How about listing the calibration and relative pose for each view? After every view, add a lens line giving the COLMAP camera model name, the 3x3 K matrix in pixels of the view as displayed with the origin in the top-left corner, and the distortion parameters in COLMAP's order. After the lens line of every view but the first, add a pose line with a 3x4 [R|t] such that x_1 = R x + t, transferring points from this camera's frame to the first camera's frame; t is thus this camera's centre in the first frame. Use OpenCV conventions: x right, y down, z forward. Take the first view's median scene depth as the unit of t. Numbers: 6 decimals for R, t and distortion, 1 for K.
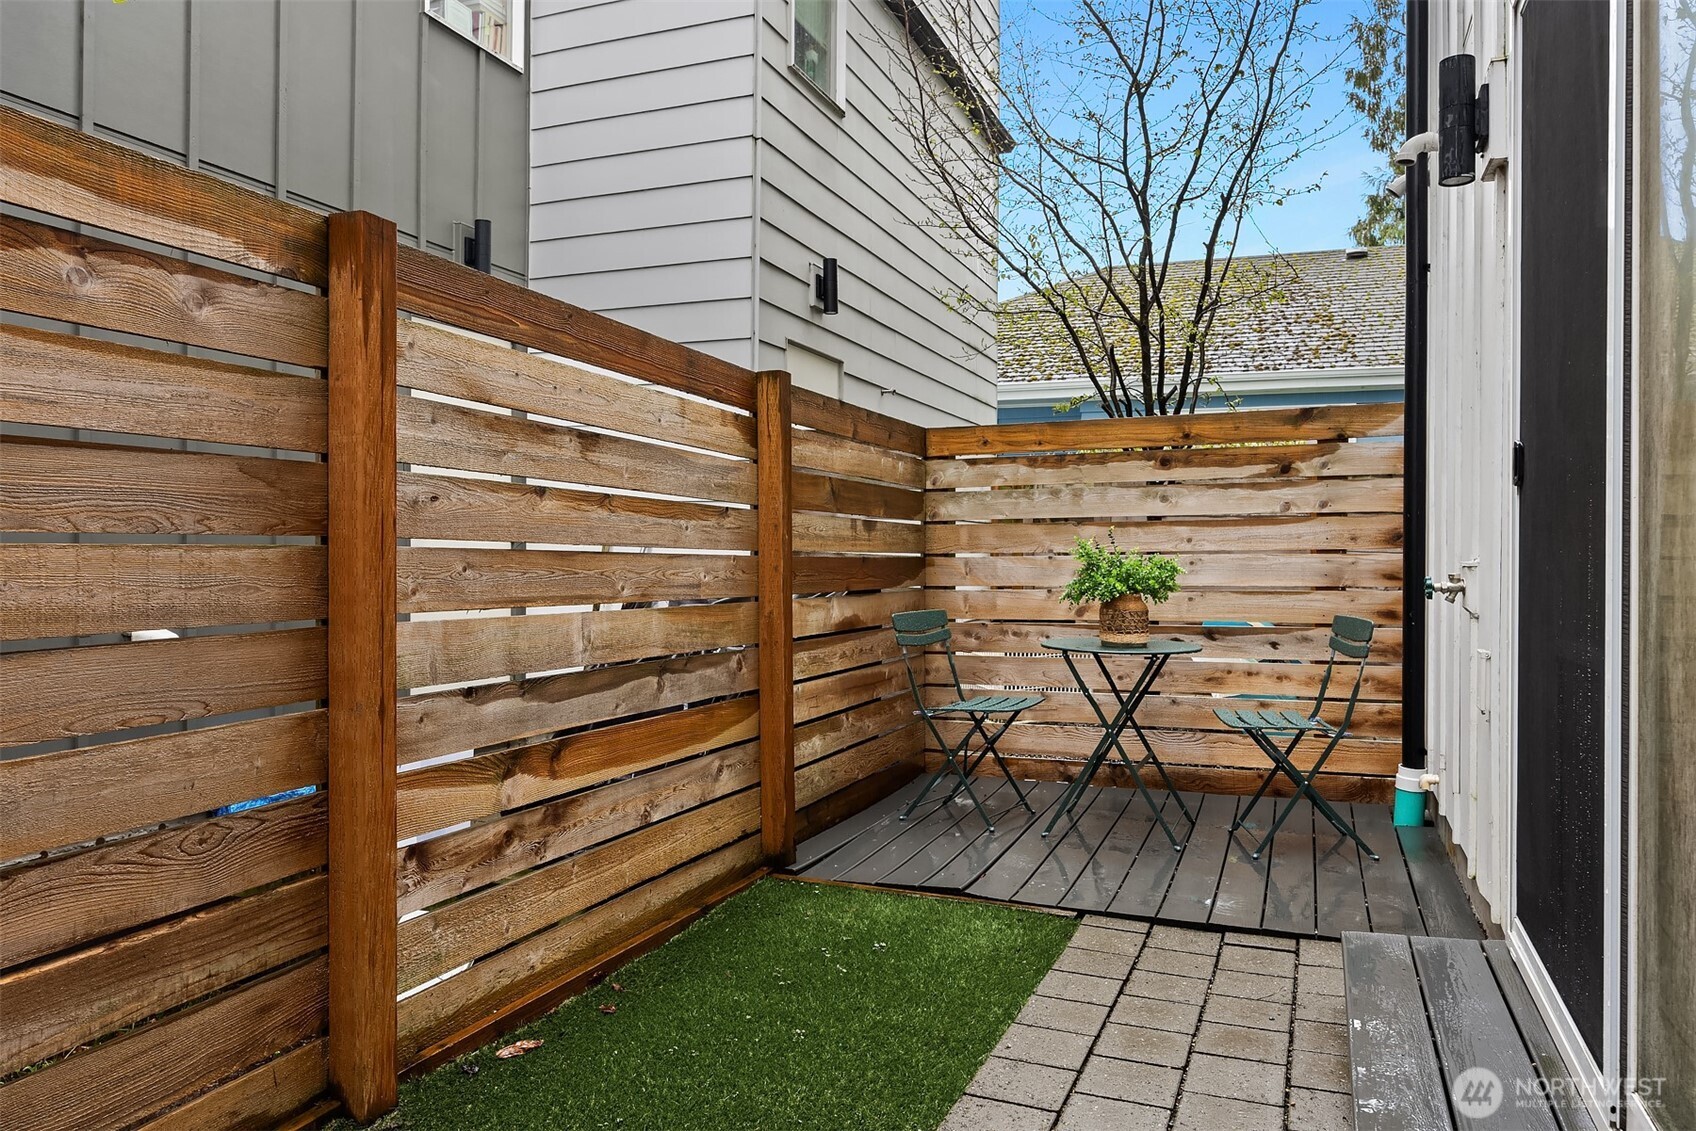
lens RADIAL K [[1142.9, 0, 848.0], [0, 1142.9, 565.5], [0, 0, 1]] dist [-0.014522, -0.001298]
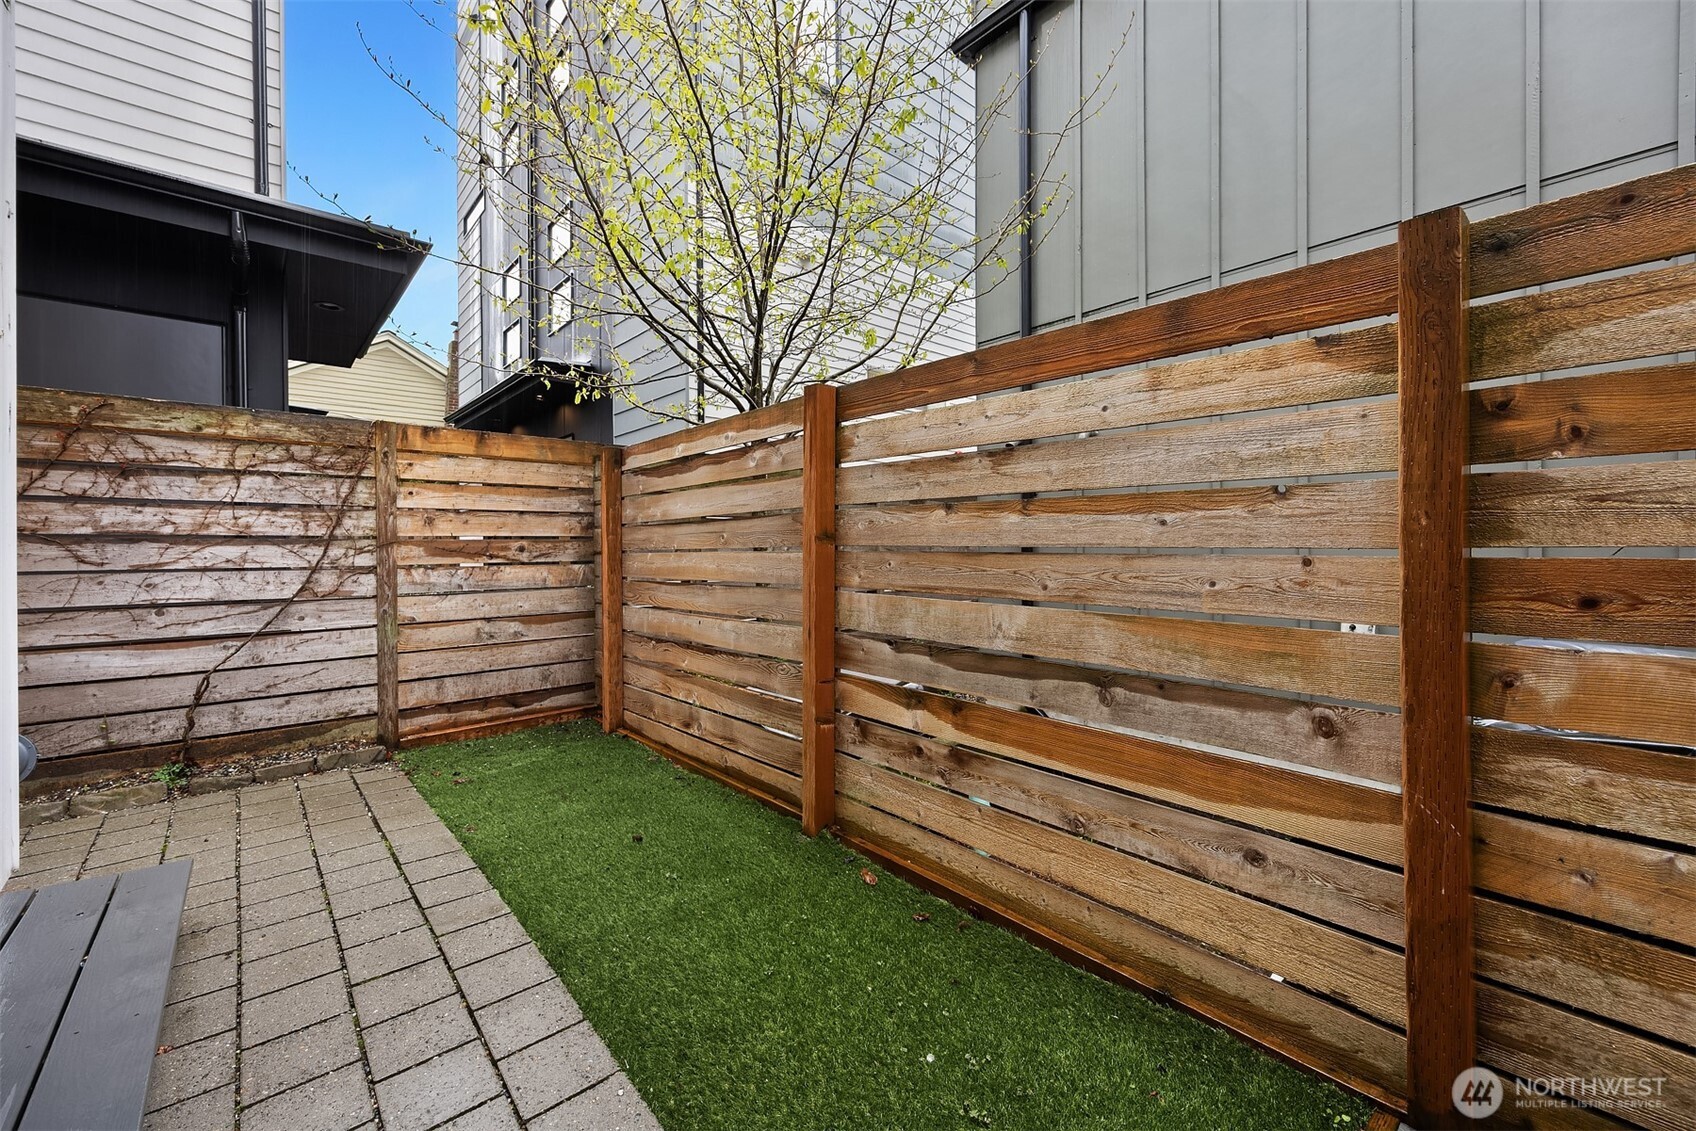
lens RADIAL K [[700.8, 0, 848.0], [0, 700.8, 565.5], [0, 0, 1]] dist [0.000365, 0.000013]
pose [[-0.460907, 0.015454, -0.887314, 0.498287], [-0.006105, 0.999769, 0.020585, -0.013336], [0.887427, 0.014905, -0.460707, 1.252107]]
